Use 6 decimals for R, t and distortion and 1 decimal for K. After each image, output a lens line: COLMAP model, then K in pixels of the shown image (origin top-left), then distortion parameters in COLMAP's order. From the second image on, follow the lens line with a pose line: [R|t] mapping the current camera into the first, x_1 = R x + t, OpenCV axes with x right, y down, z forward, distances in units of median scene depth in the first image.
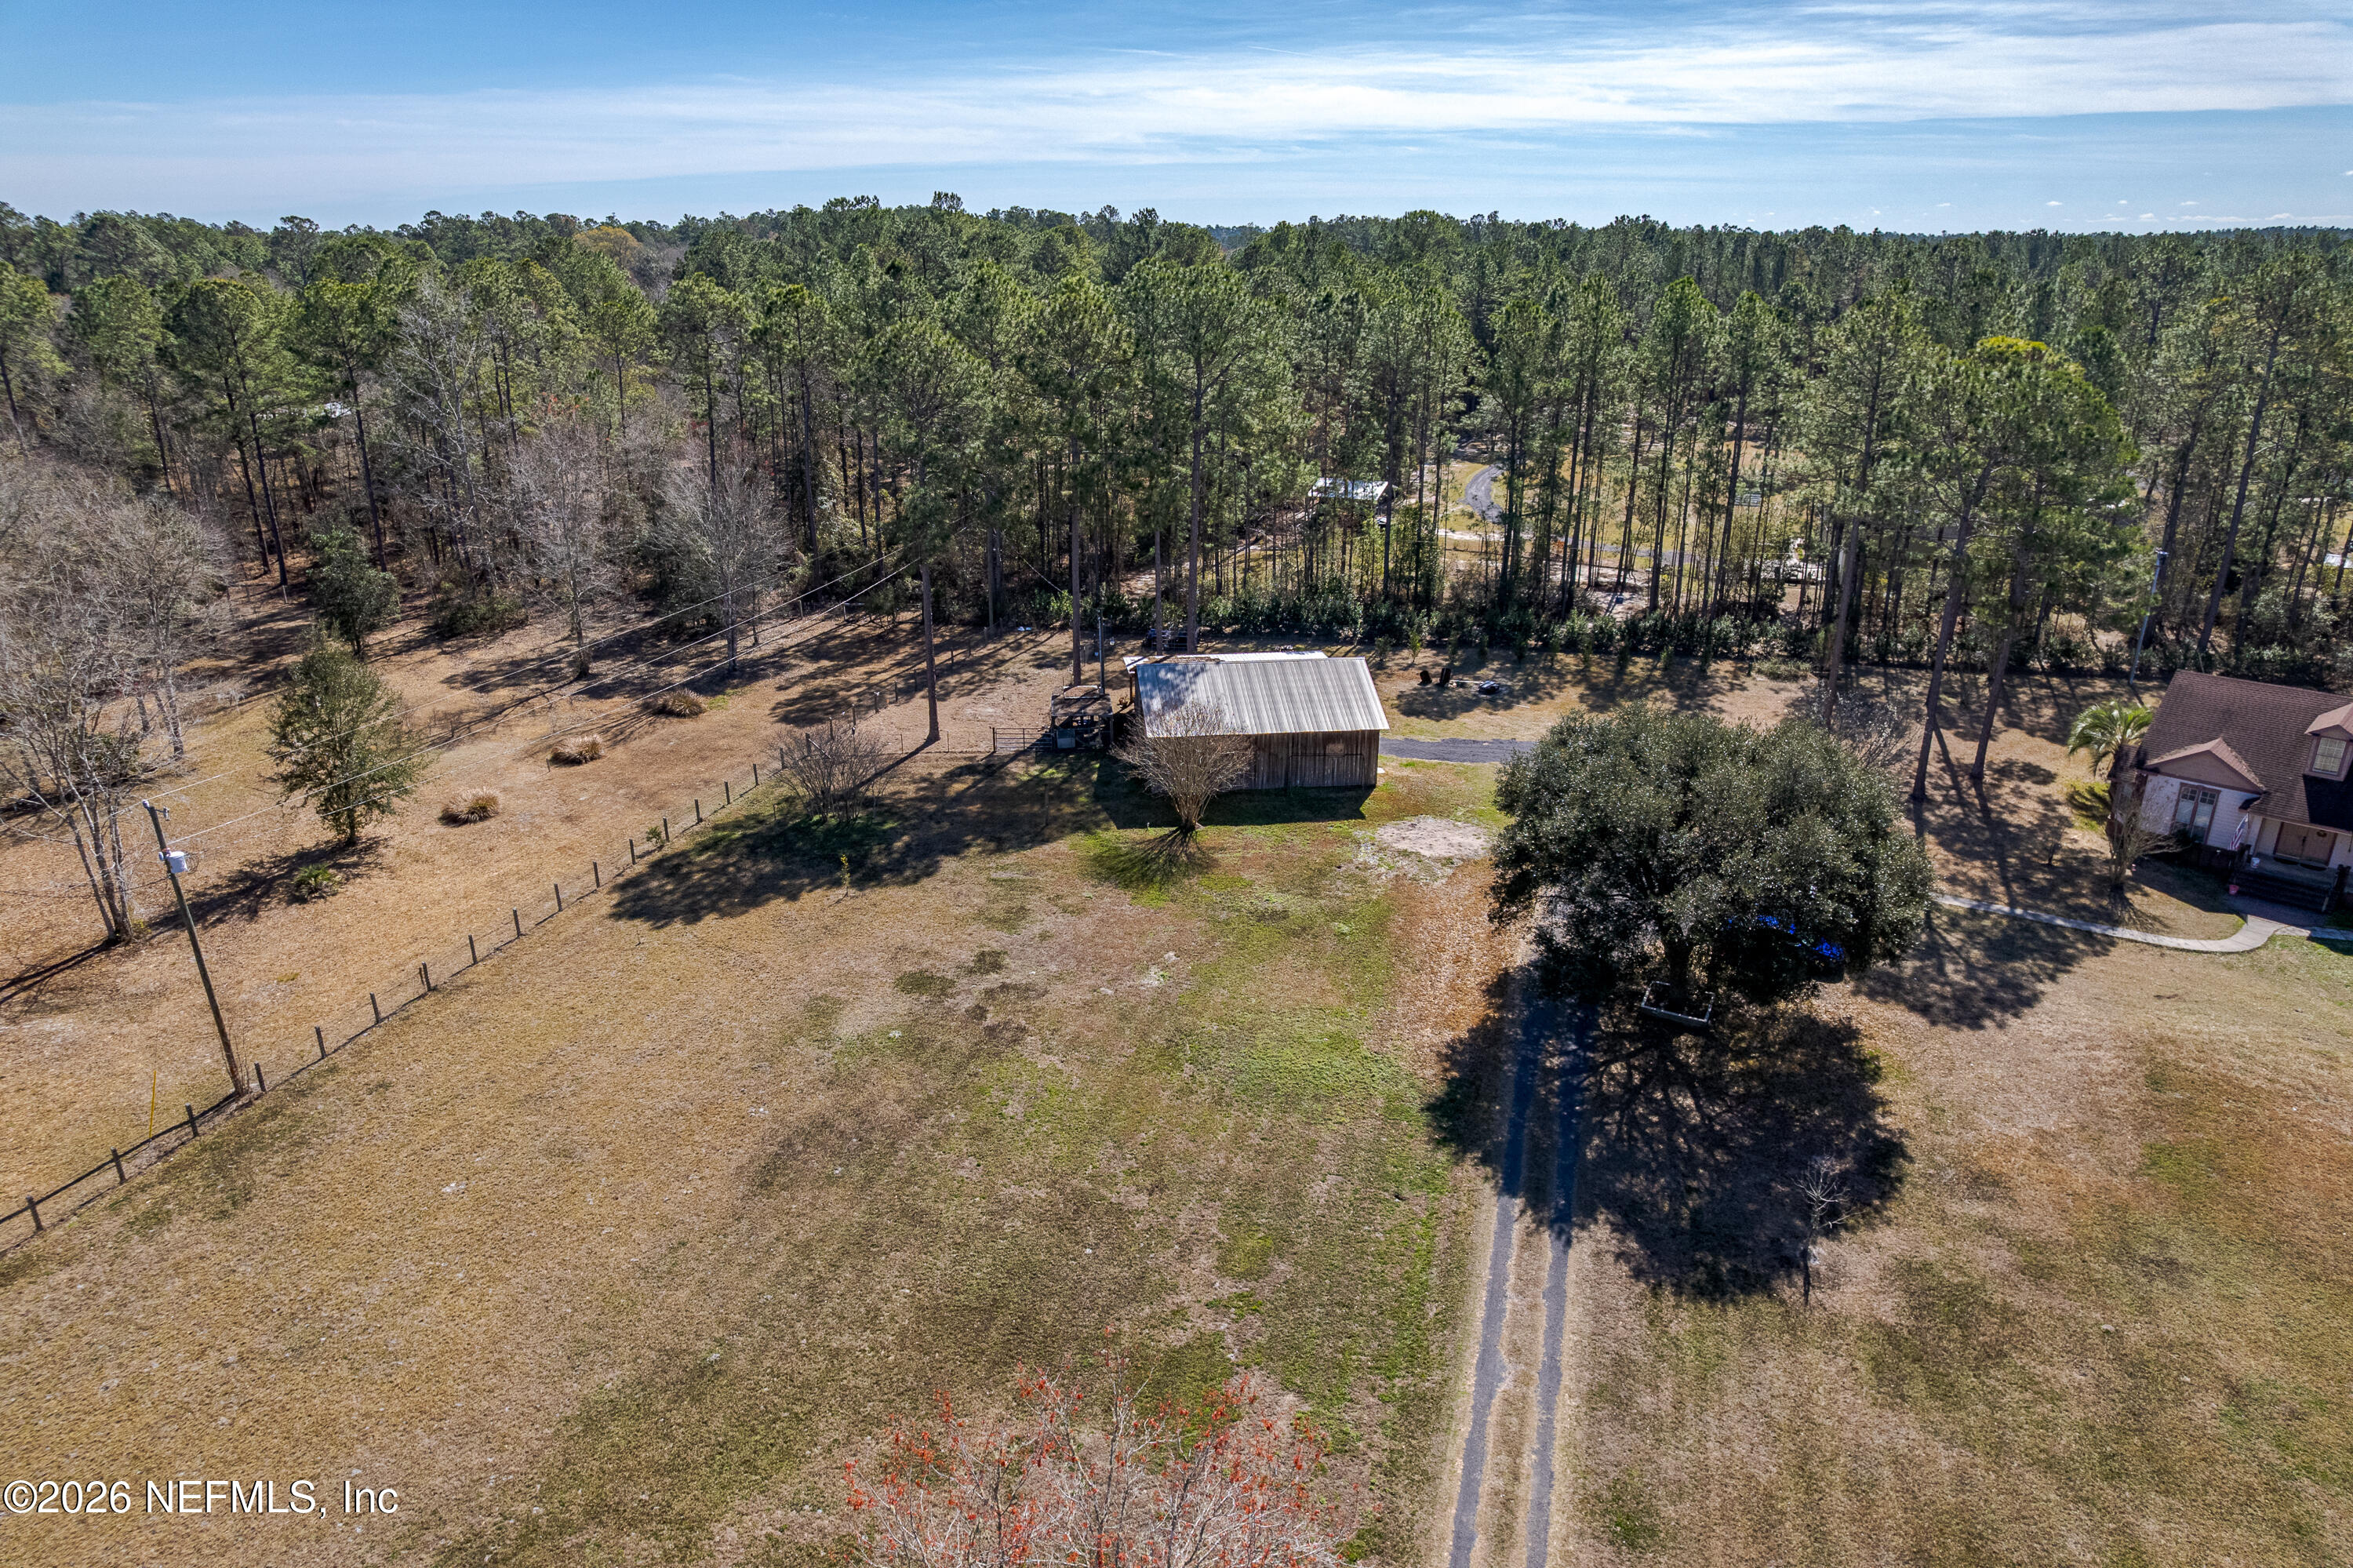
lens RADIAL K [[1503.1, 0, 1178.0], [0, 1503.1, 790.4], [0, 0, 1]] dist [-0.074041, 0.060412]
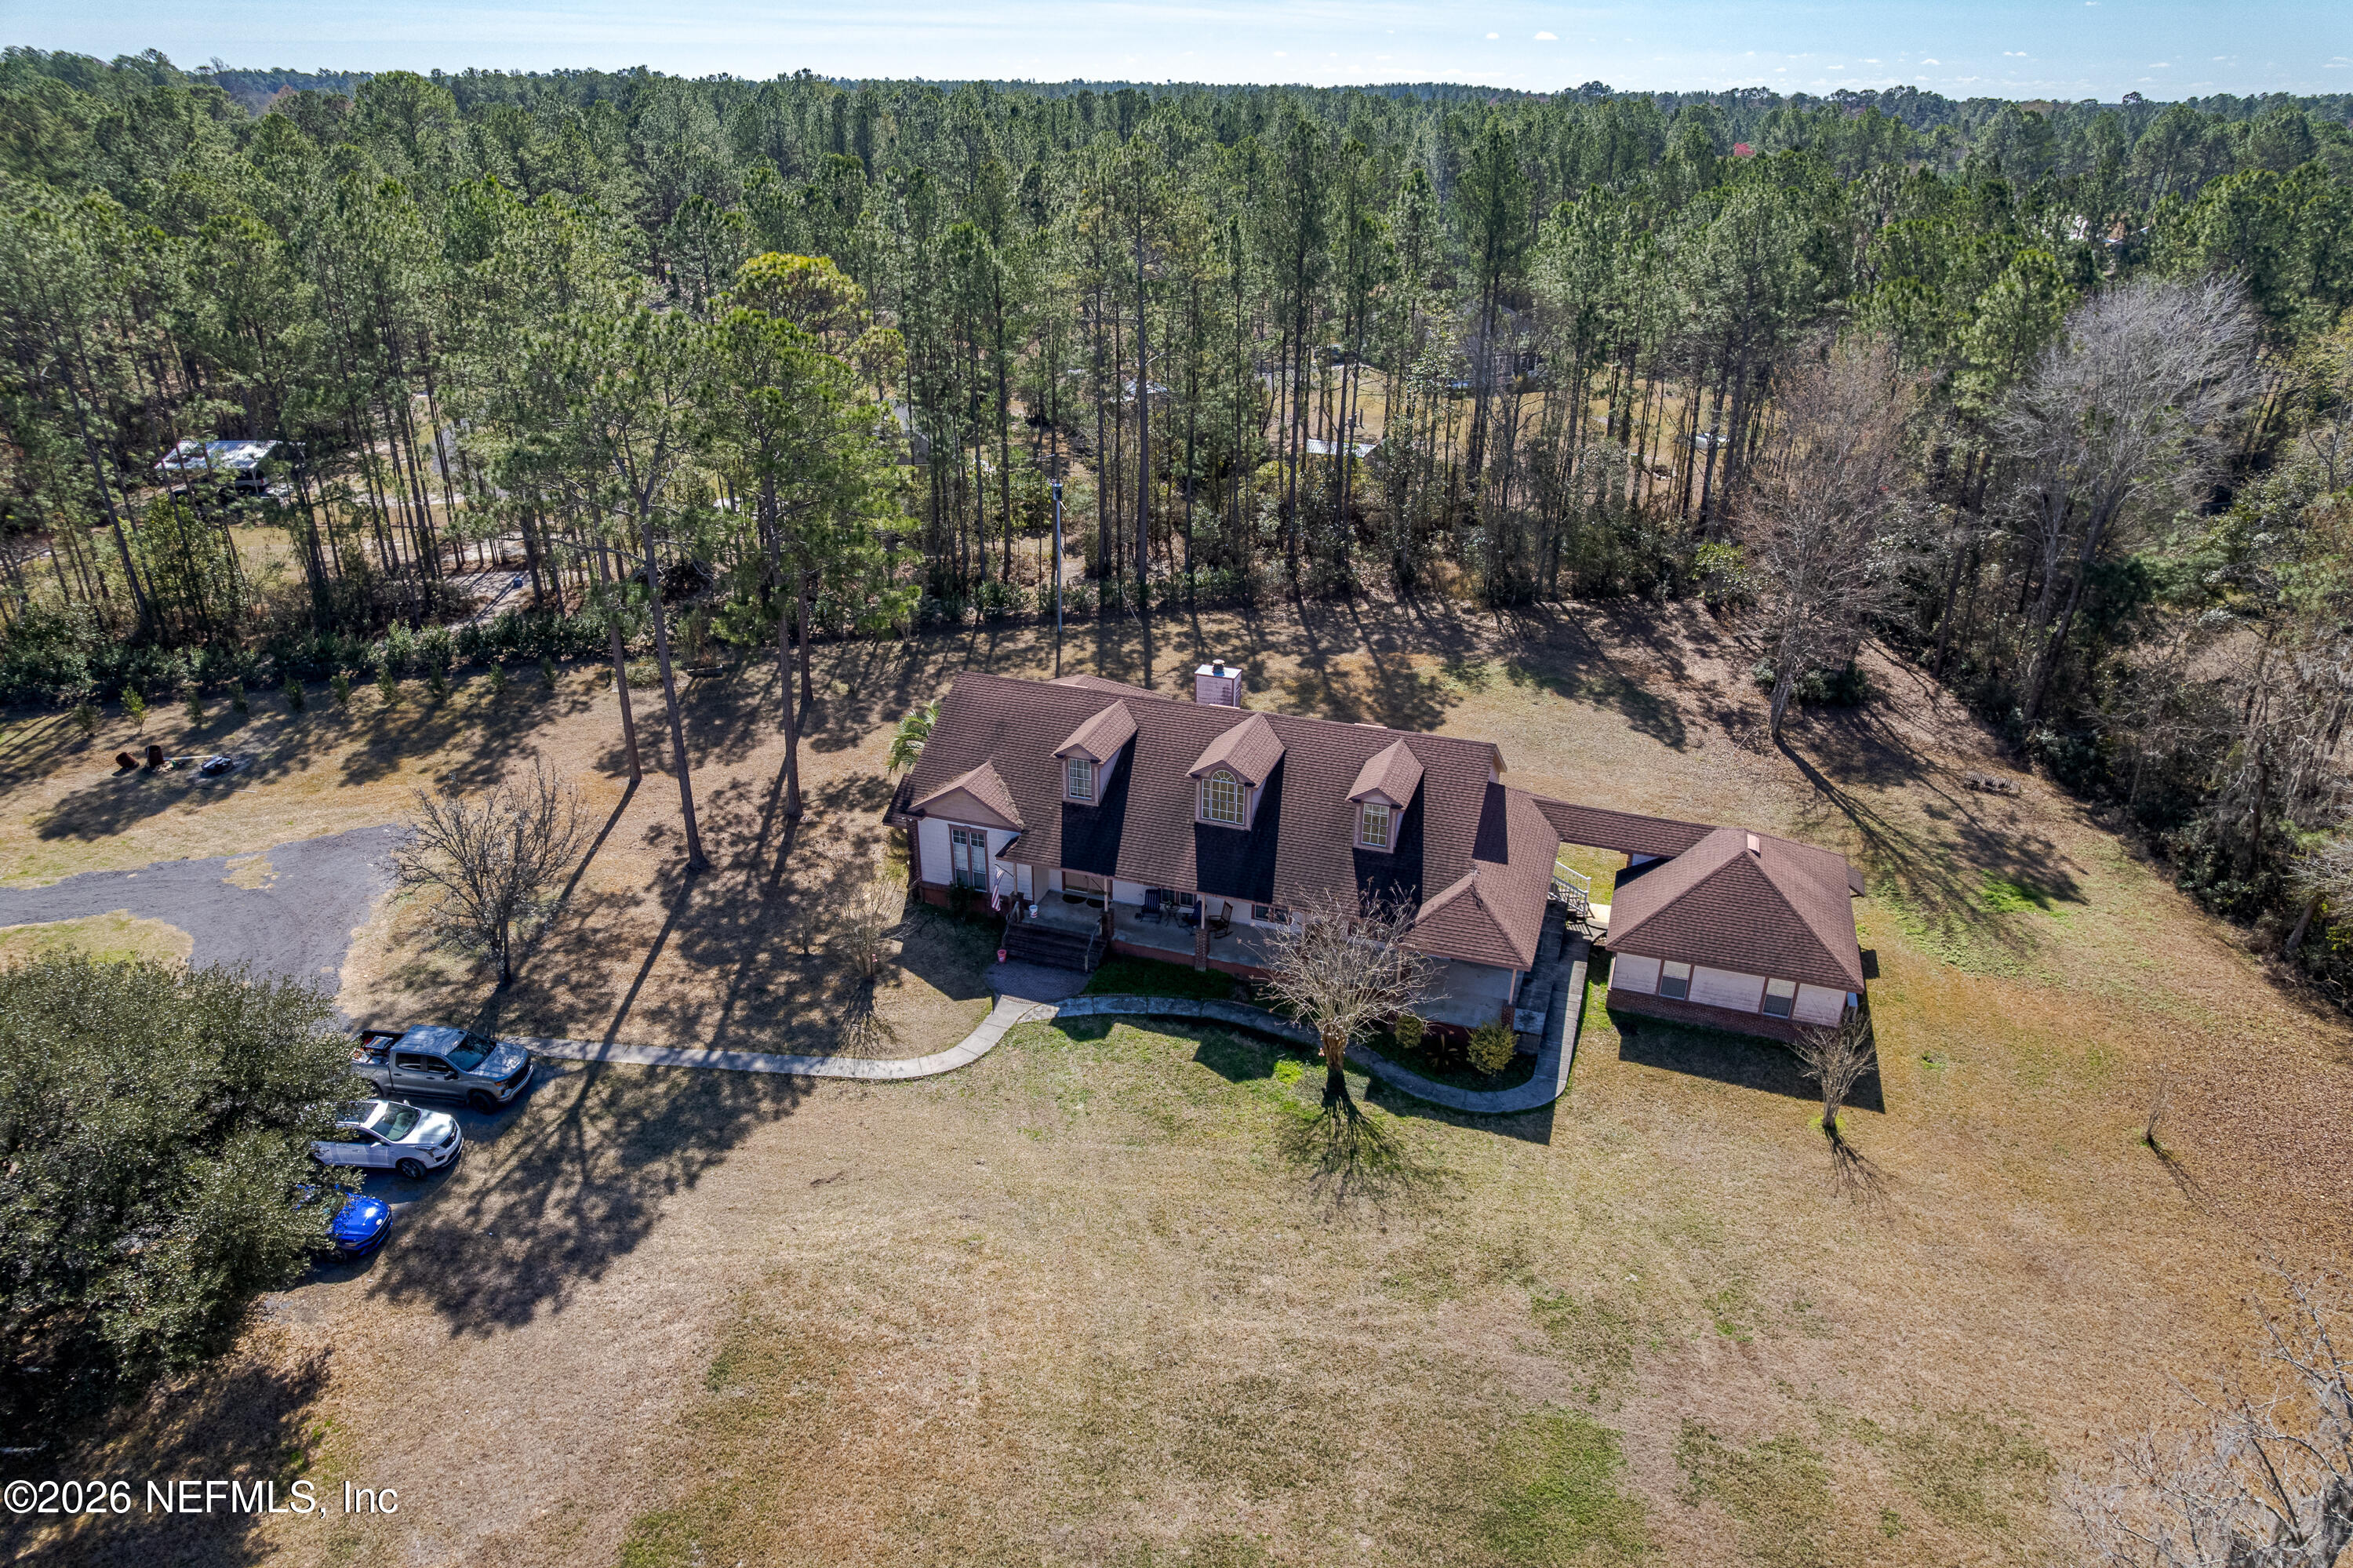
lens RADIAL K [[1503.1, 0, 1168.3], [0, 1503.1, 785.2], [0, 0, 1]] dist [-0.074041, 0.060412]
pose [[0.905996, -0.171157, 0.387138, 0.469099], [0.137886, 0.984053, 0.112372, -0.101410], [-0.400198, -0.048428, 0.915148, 0.193309]]
